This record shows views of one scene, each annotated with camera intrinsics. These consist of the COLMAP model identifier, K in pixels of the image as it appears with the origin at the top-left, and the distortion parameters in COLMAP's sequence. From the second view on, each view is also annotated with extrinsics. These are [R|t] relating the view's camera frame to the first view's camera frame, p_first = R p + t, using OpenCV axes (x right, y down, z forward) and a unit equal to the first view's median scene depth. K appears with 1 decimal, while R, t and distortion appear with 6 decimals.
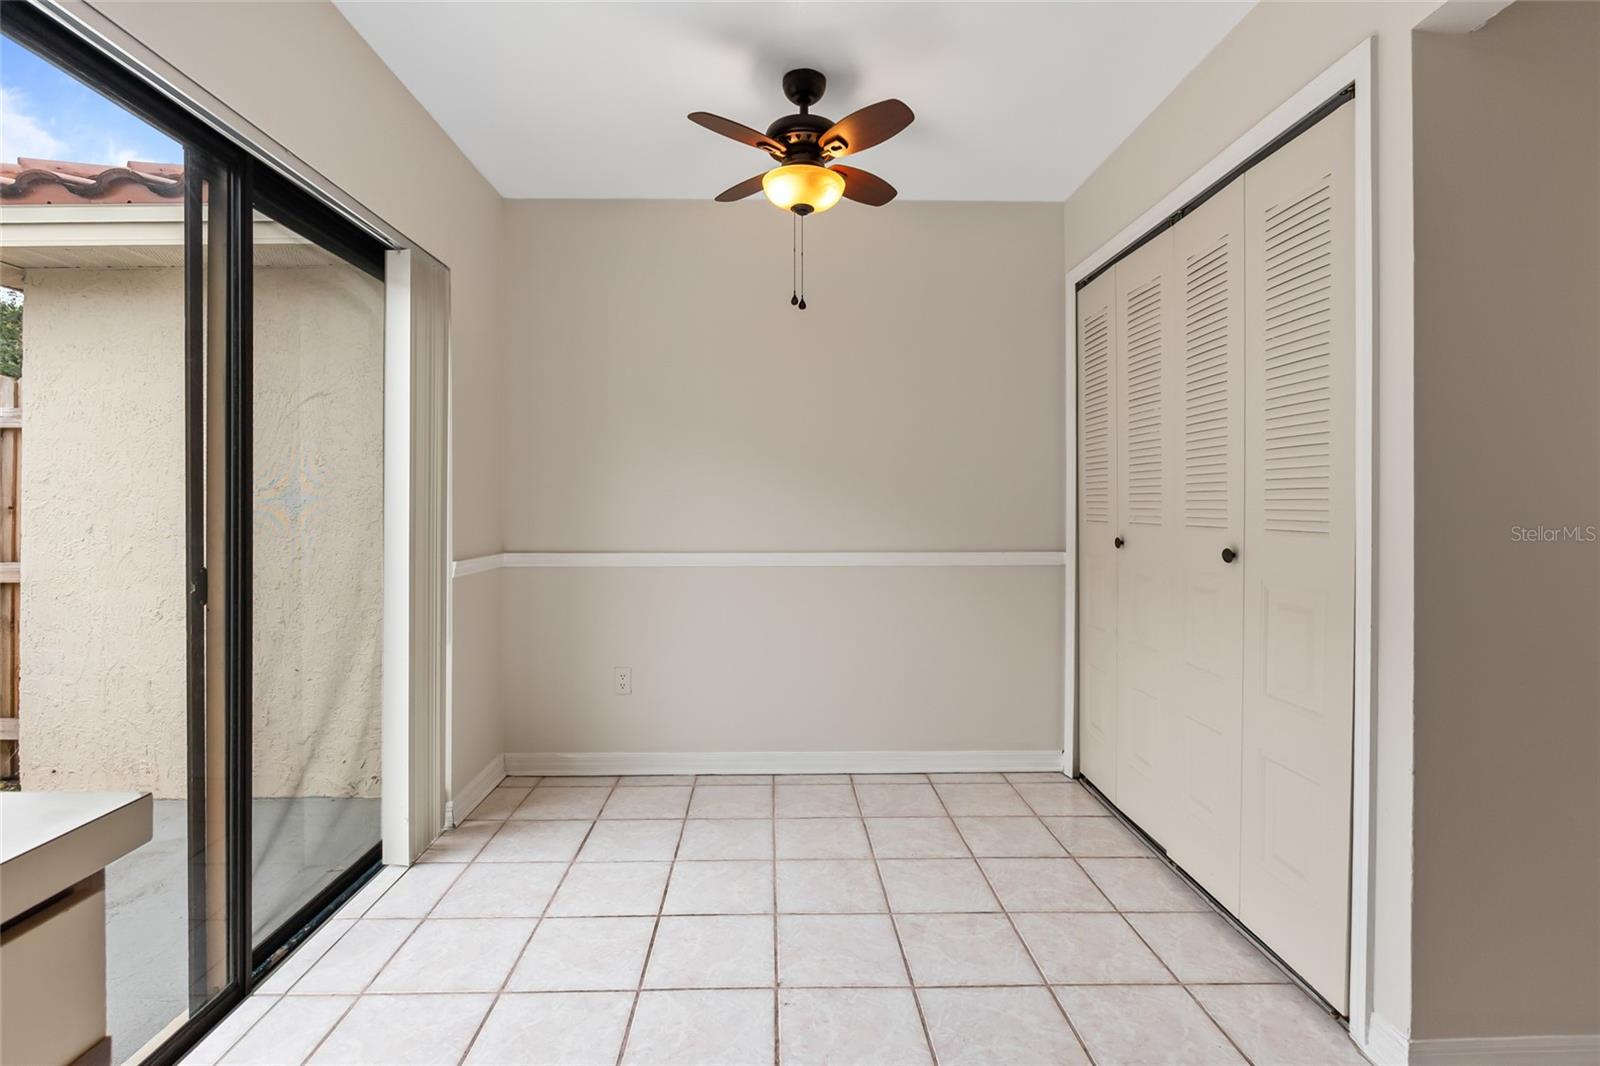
lens RADIAL K [[759.4, 0, 735.2], [0, 759.4, 506.3], [0, 0, 1]] dist [-0.004404, -0.001427]
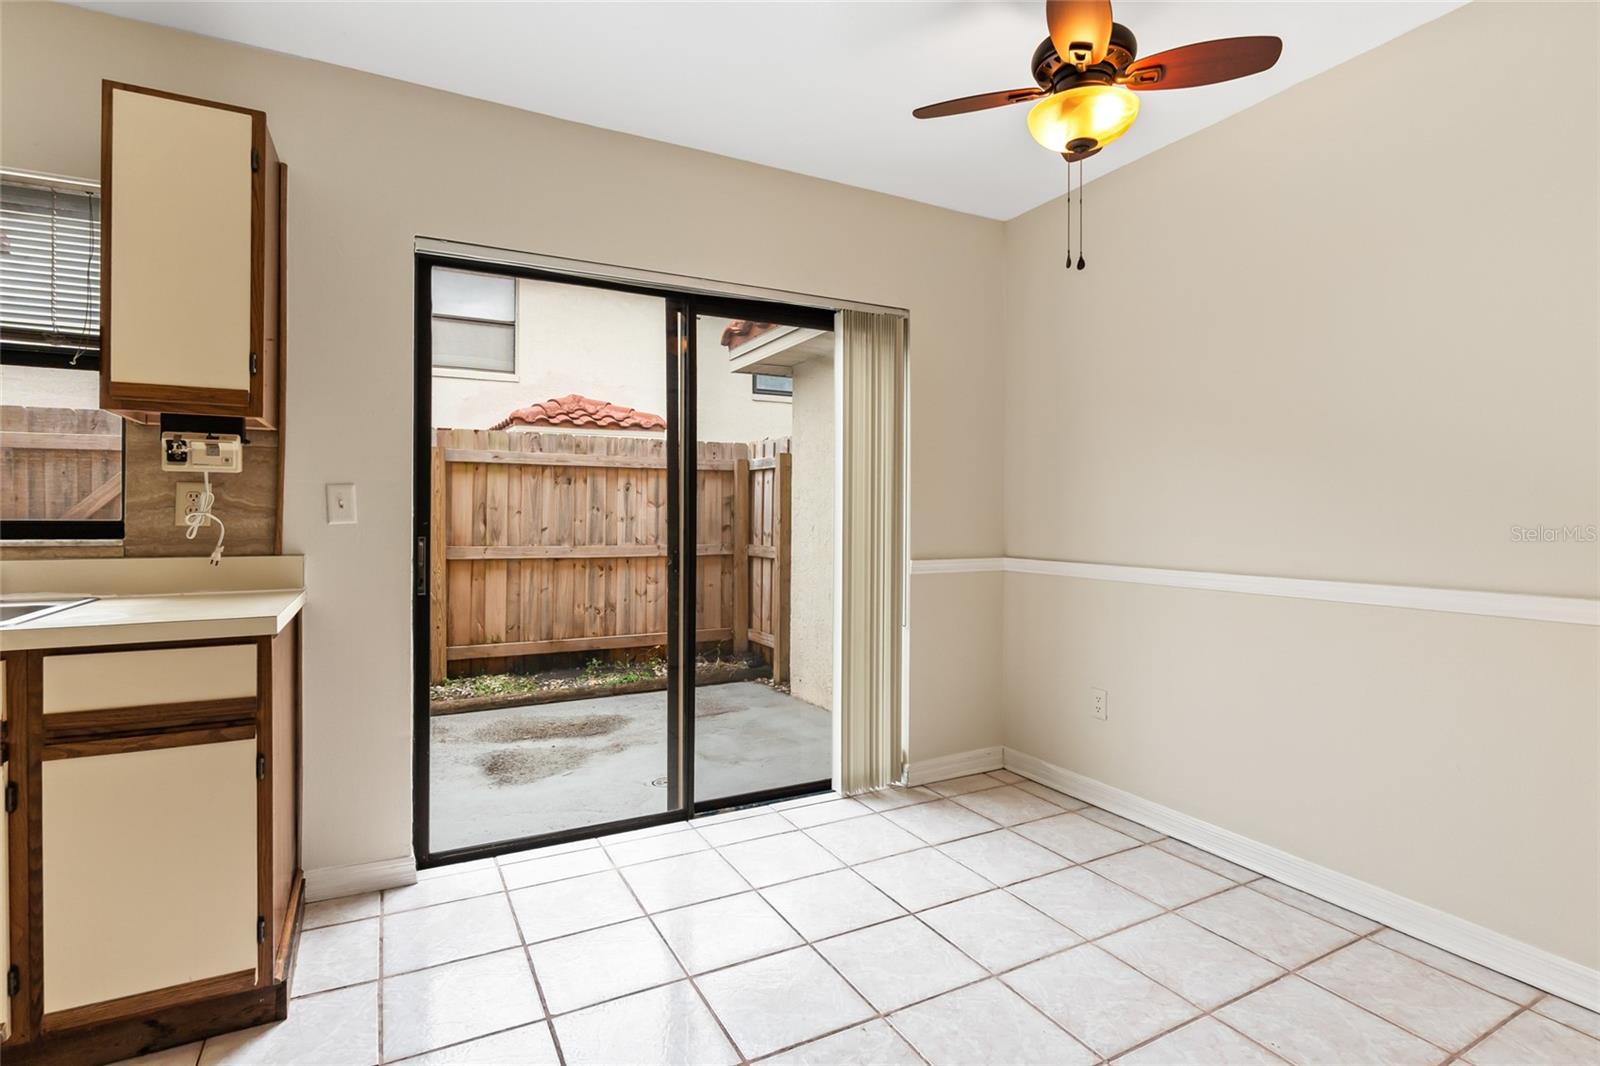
lens RADIAL K [[759.4, 0, 853.5], [0, 759.4, 512.3], [0, 0, 1]] dist [-0.004404, -0.001427]
pose [[0.480182, -0.003291, -0.877163, 0.574408], [-0.001765, 0.999987, -0.004718, 0.004208], [0.877167, 0.003814, 0.480170, 0.333704]]
